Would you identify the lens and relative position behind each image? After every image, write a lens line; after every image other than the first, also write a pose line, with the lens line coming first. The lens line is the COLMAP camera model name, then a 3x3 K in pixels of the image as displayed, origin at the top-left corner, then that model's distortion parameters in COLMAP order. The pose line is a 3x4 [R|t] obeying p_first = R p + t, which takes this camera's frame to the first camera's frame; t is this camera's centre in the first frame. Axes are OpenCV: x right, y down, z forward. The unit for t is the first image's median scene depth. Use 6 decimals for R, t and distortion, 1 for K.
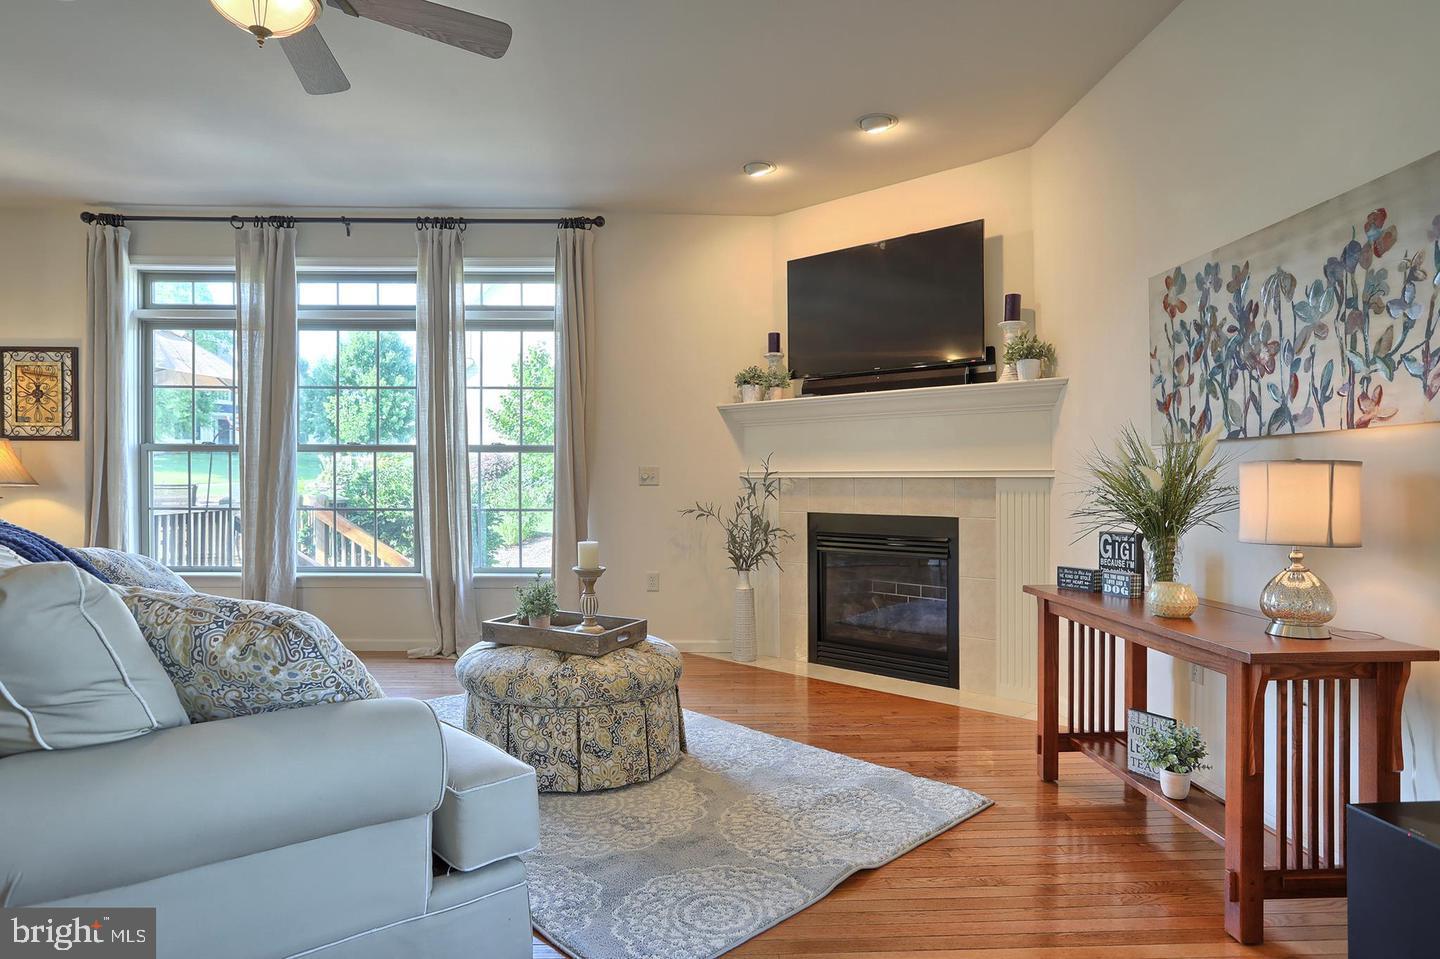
lens RADIAL K [[812.9, 0, 725.0], [0, 812.9, 488.9], [0, 0, 1]] dist [-0.049429, 0.012526]
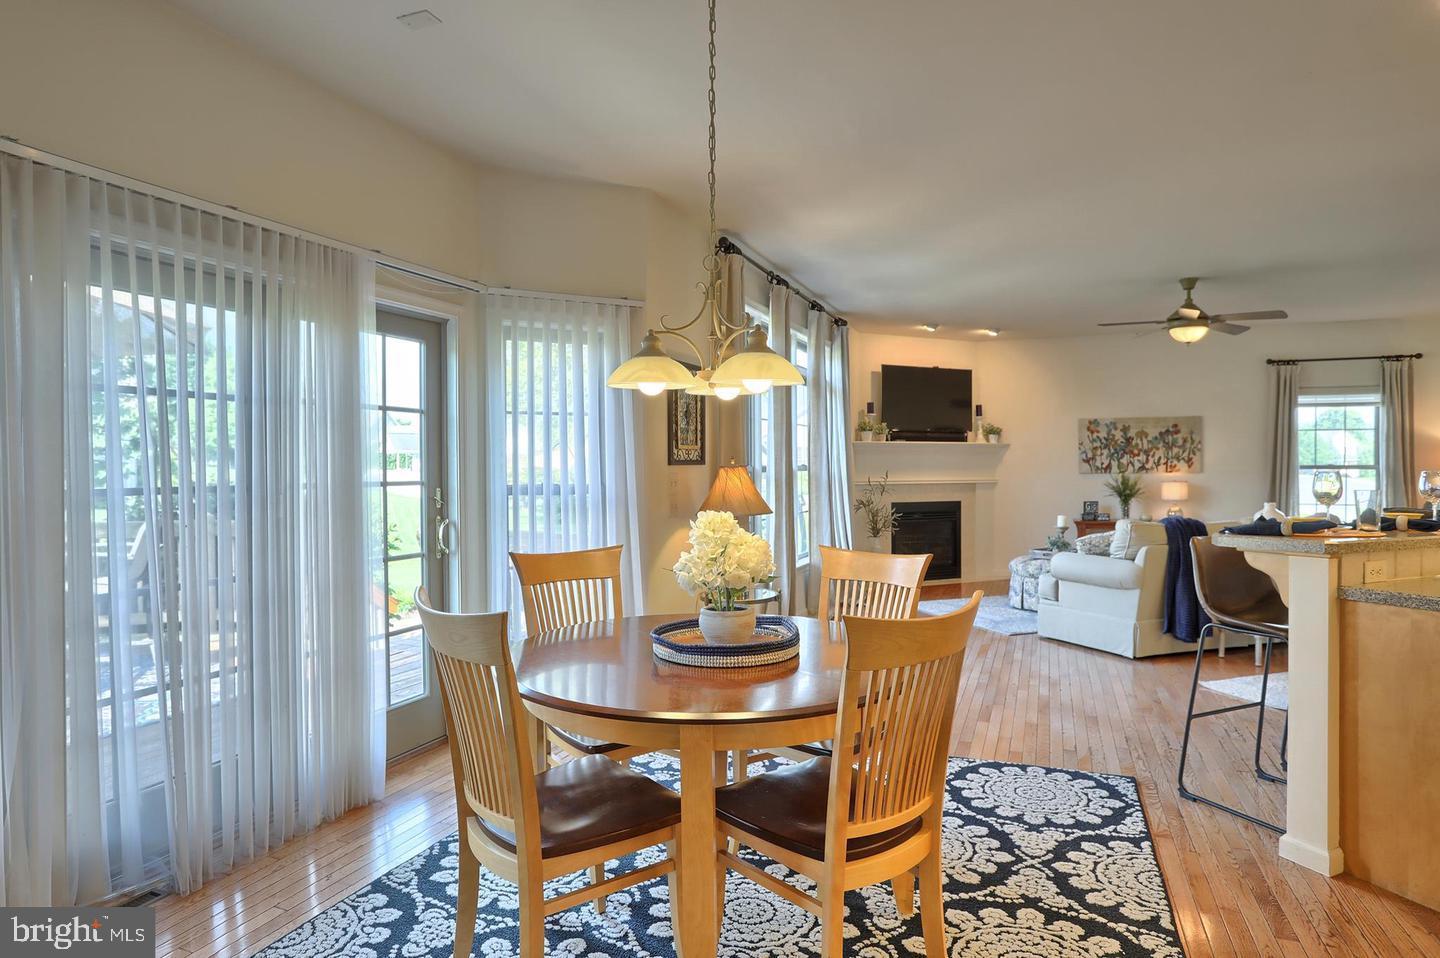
lens RADIAL K [[827.6, 0, 735.0], [0, 827.6, 491.0], [0, 0, 1]] dist [-0.037586, 0.005624]
pose [[0.405436, -0.037947, 0.913335, -3.335334], [0.012978, 0.999276, 0.035756, -0.132740], [-0.914031, -0.002643, 0.405635, 1.060738]]
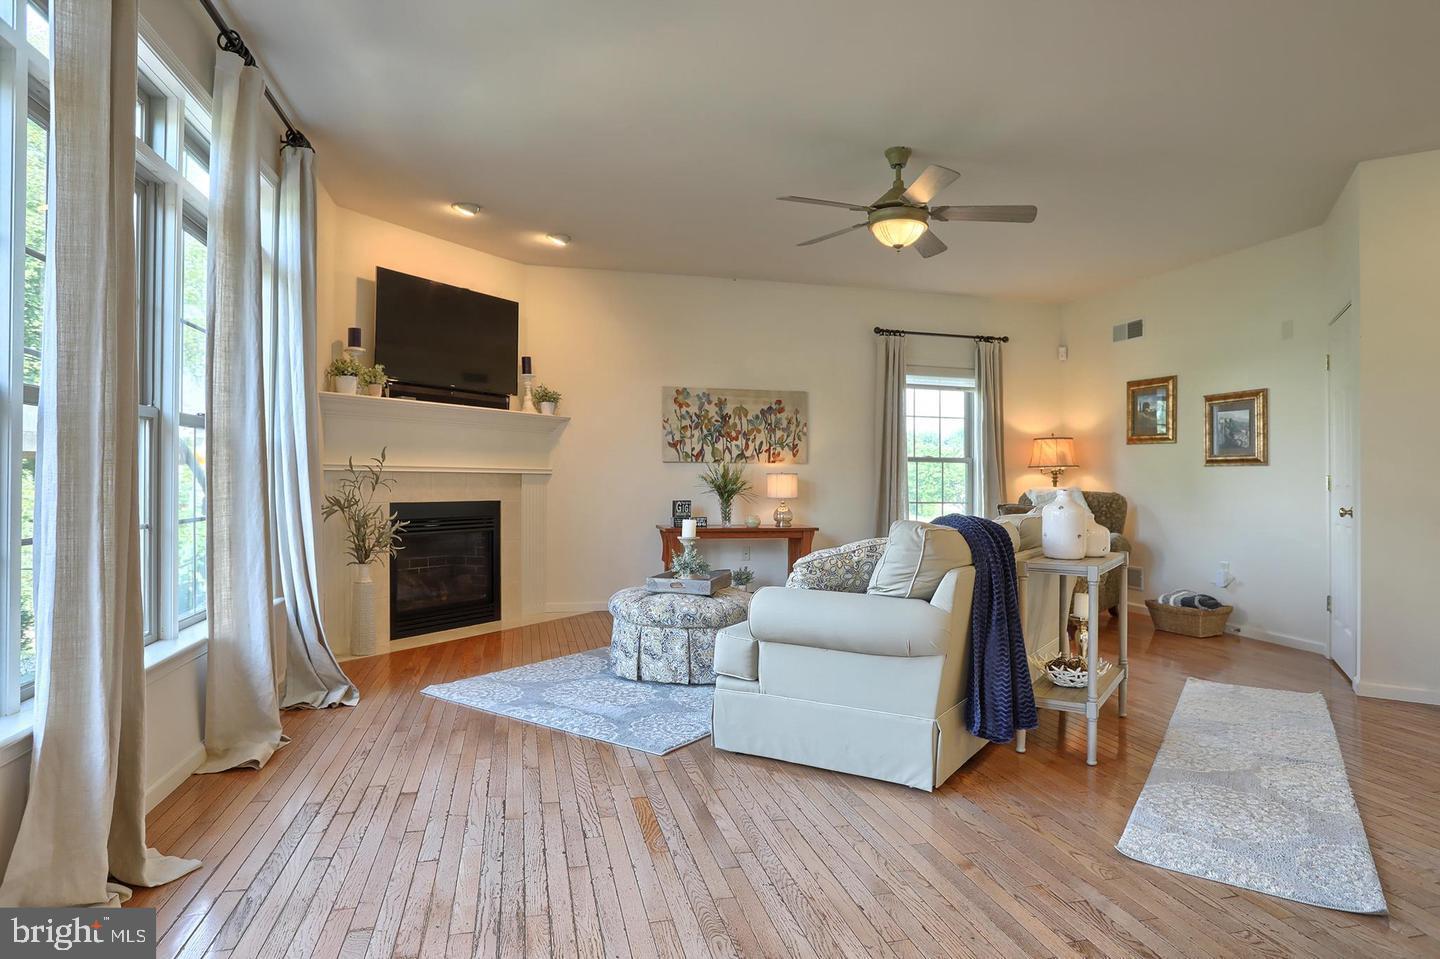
lens RADIAL K [[827.6, 0, 732.4], [0, 827.6, 478.7], [0, 0, 1]] dist [-0.037586, 0.005624]
pose [[-0.193298, -0.011473, 0.981073, -2.027710], [-0.006786, 0.999923, 0.010357, -0.035755], [-0.981117, -0.004655, -0.193361, 1.439751]]
